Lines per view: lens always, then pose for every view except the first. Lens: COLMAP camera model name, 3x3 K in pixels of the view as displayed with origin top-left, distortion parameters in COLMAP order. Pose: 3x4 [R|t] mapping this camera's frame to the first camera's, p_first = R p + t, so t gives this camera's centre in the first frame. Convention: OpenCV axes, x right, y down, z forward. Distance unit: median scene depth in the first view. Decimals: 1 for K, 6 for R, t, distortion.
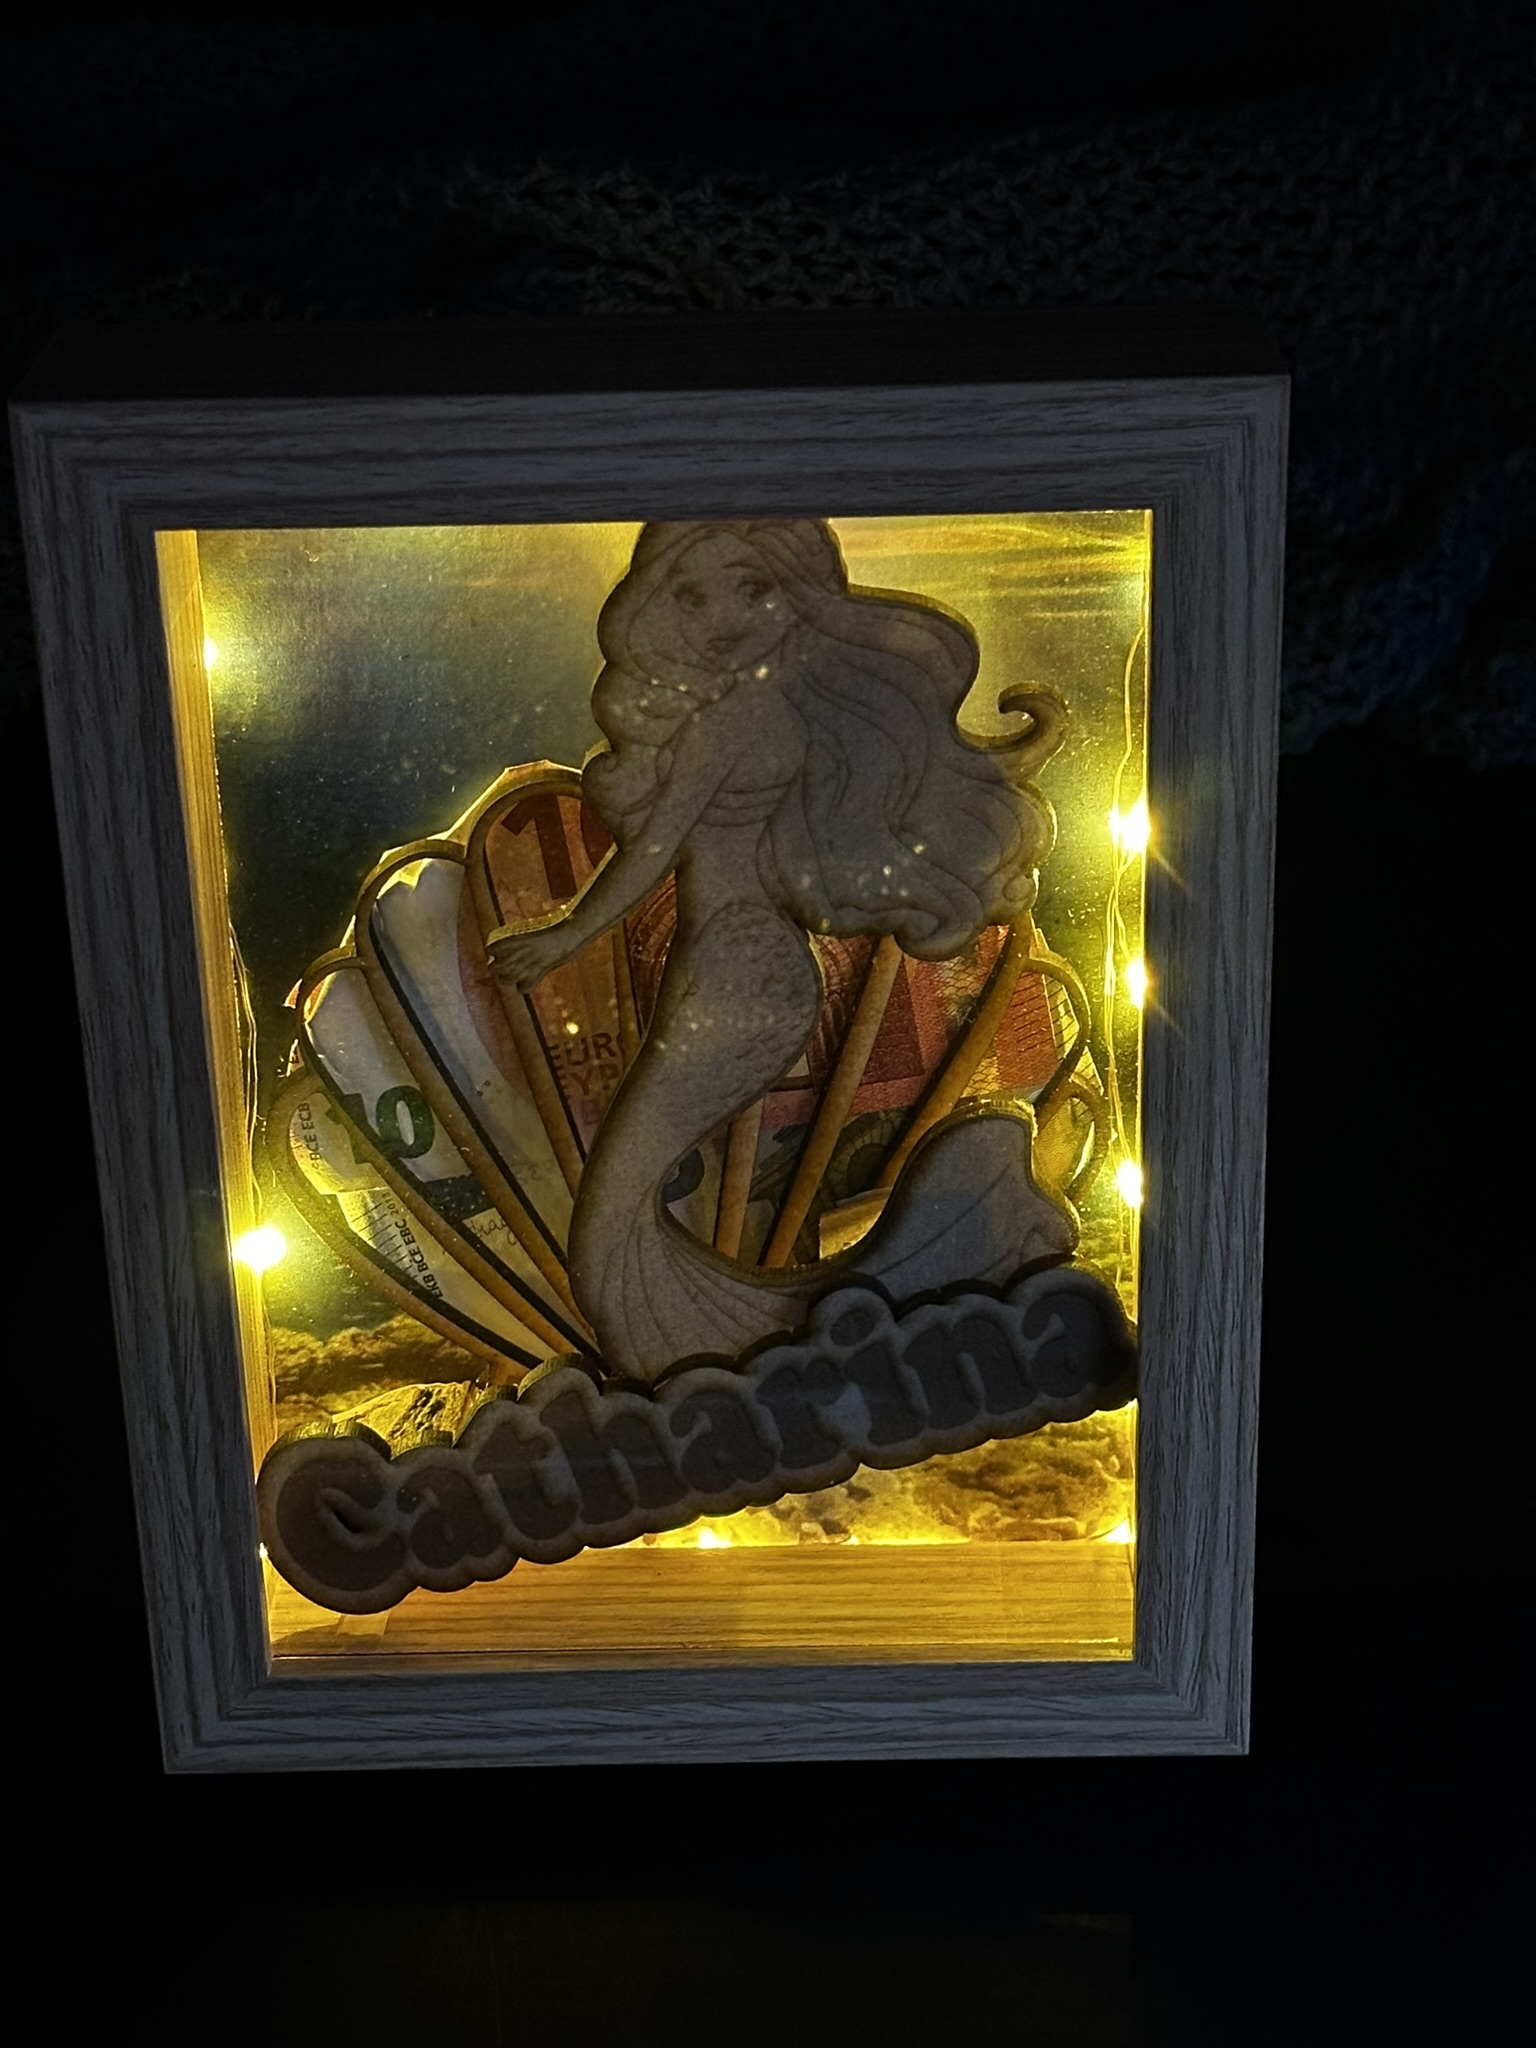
lens RADIAL K [[3818.3, 0, 768.0], [0, 3818.3, 1024.0], [0, 0, 1]] dist [0.141462, 0.082345]
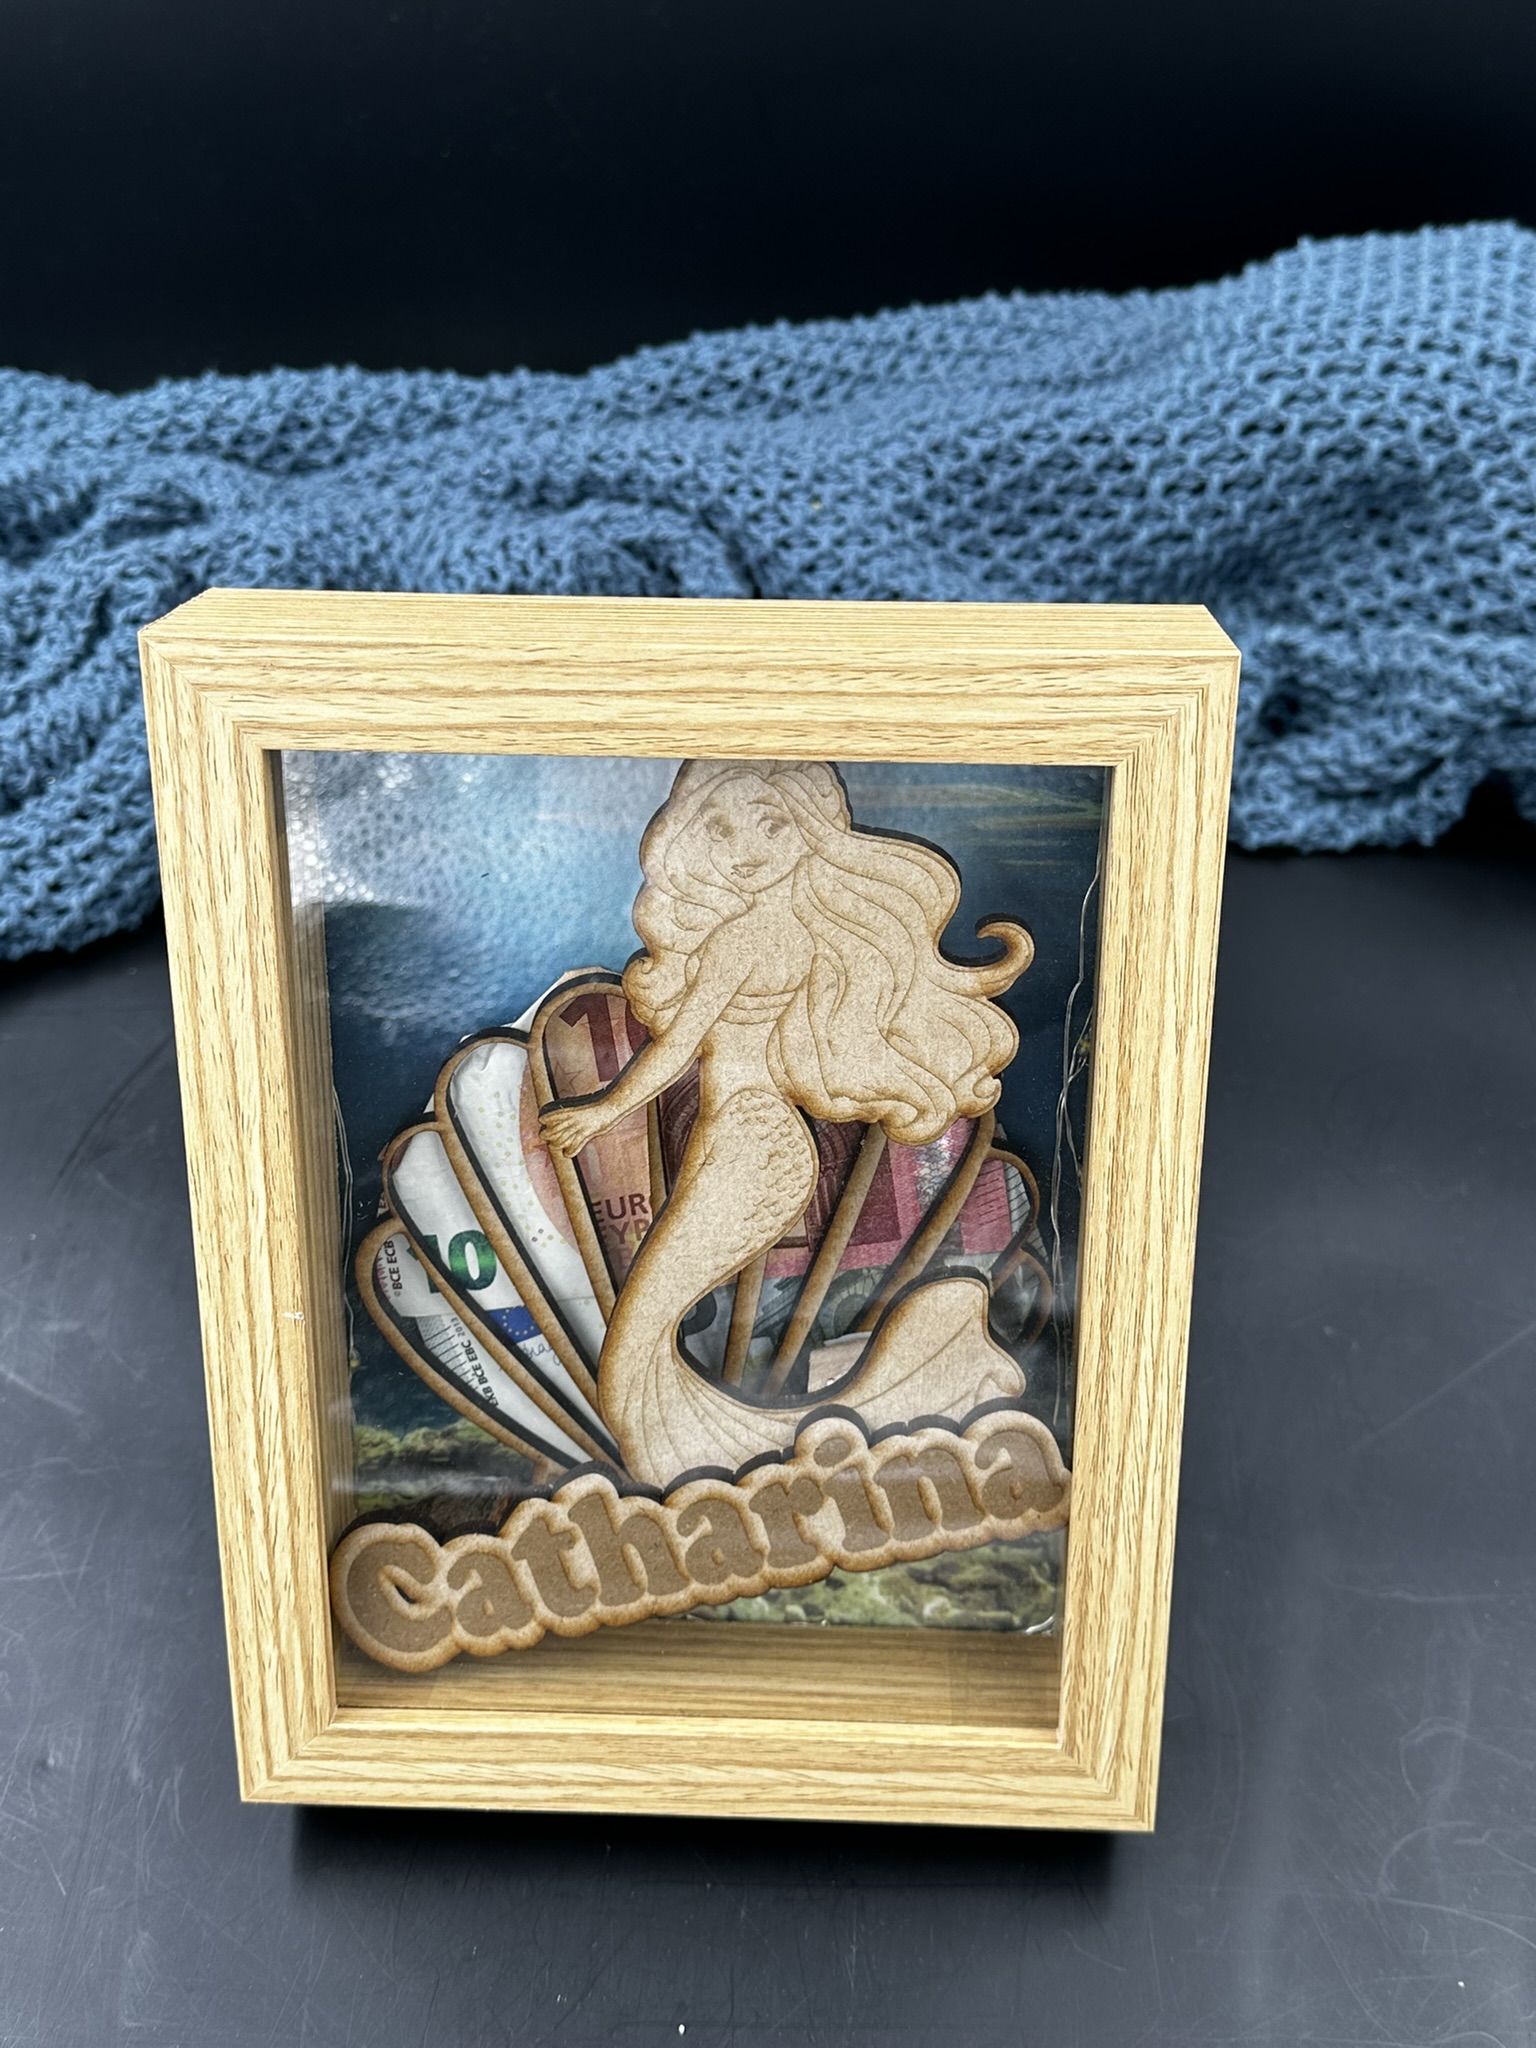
lens RADIAL K [[2252.5, 0, 768.0], [0, 2252.5, 1024.0], [0, 0, 1]] dist [0.120168, -0.008555]
pose [[0.998817, 0.042523, -0.023575, 0.012948], [-0.044130, 0.996395, -0.072455, -0.001222], [0.020409, 0.073410, 0.997093, 0.287269]]
